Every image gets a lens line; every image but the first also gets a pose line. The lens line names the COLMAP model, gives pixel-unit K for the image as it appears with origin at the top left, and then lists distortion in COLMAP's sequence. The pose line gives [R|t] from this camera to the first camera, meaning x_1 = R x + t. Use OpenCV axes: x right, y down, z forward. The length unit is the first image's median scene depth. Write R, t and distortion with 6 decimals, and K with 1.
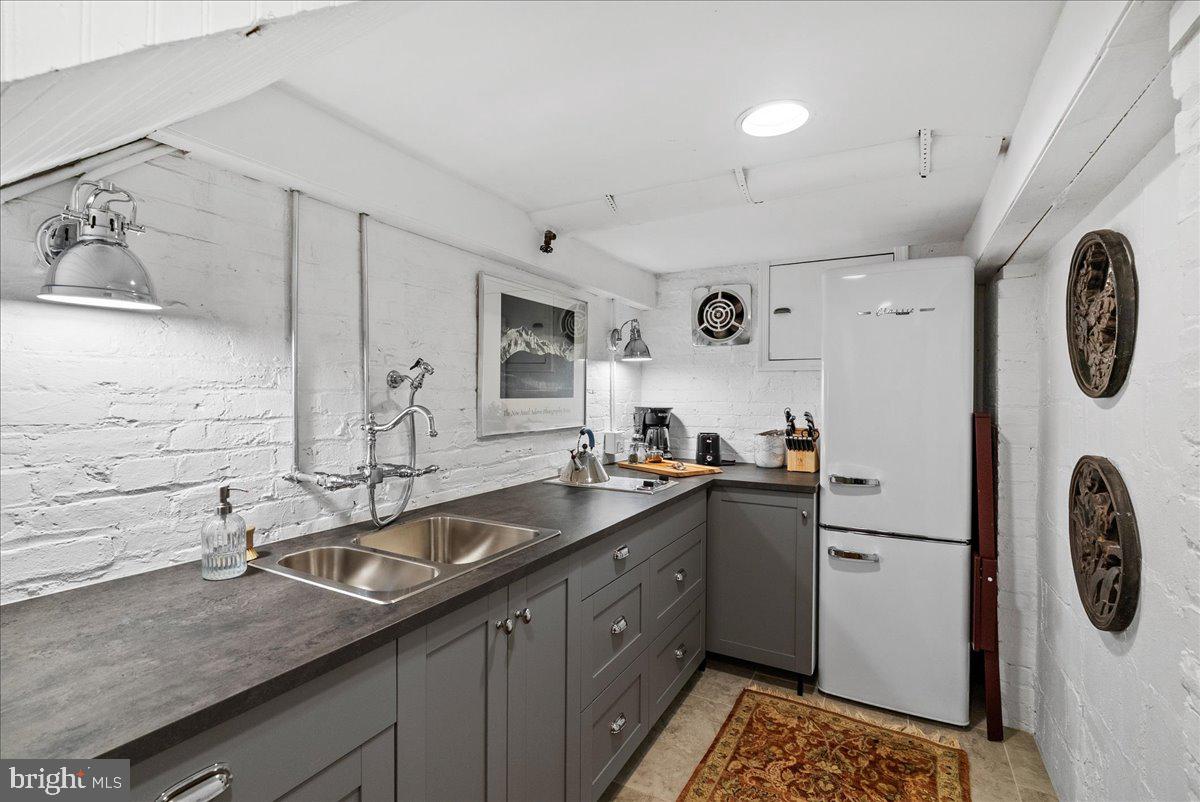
lens RADIAL K [[542.6, 0, 600.4], [0, 542.6, 397.7], [0, 0, 1]] dist [-0.003644, -0.000811]
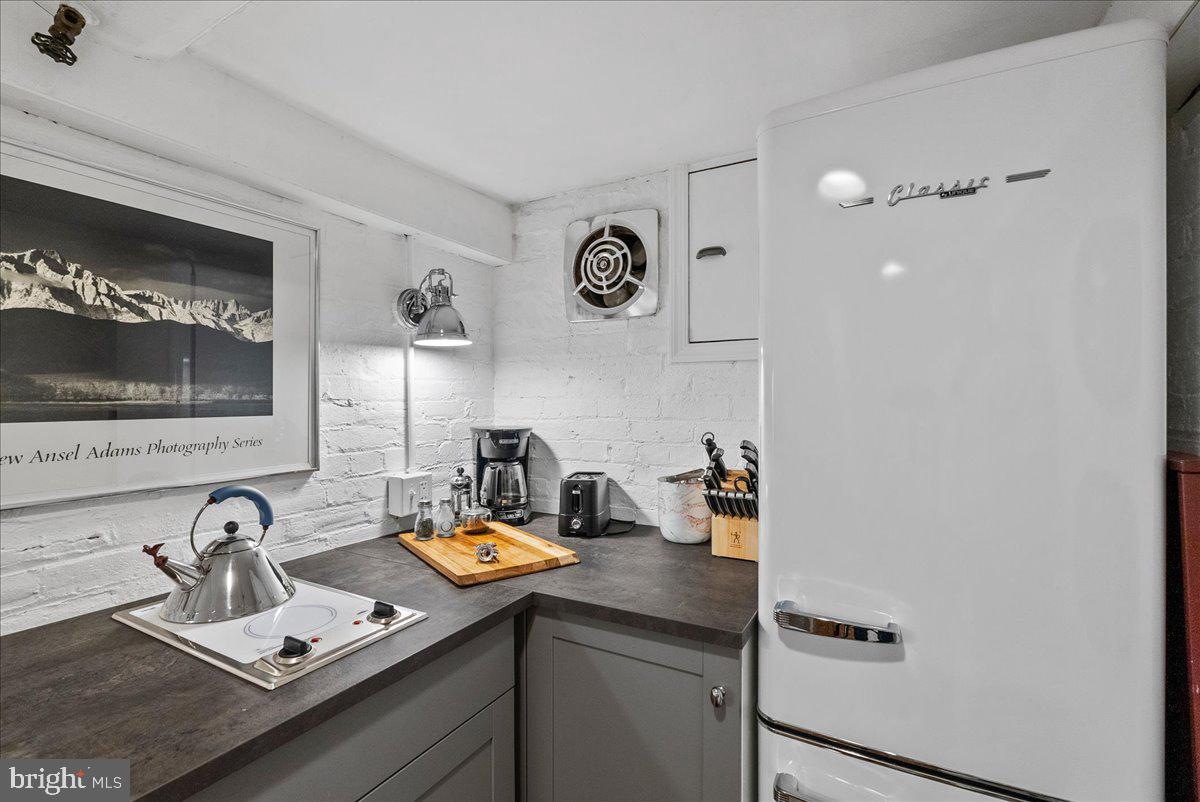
lens RADIAL K [[542.6, 0, 599.2], [0, 542.6, 399.3], [0, 0, 1]] dist [-0.003644, -0.000811]
pose [[0.999956, -0.008660, -0.003694, 0.221858], [0.008624, 0.999917, -0.009565, -0.006896], [0.003776, 0.009533, 0.999947, 0.448809]]
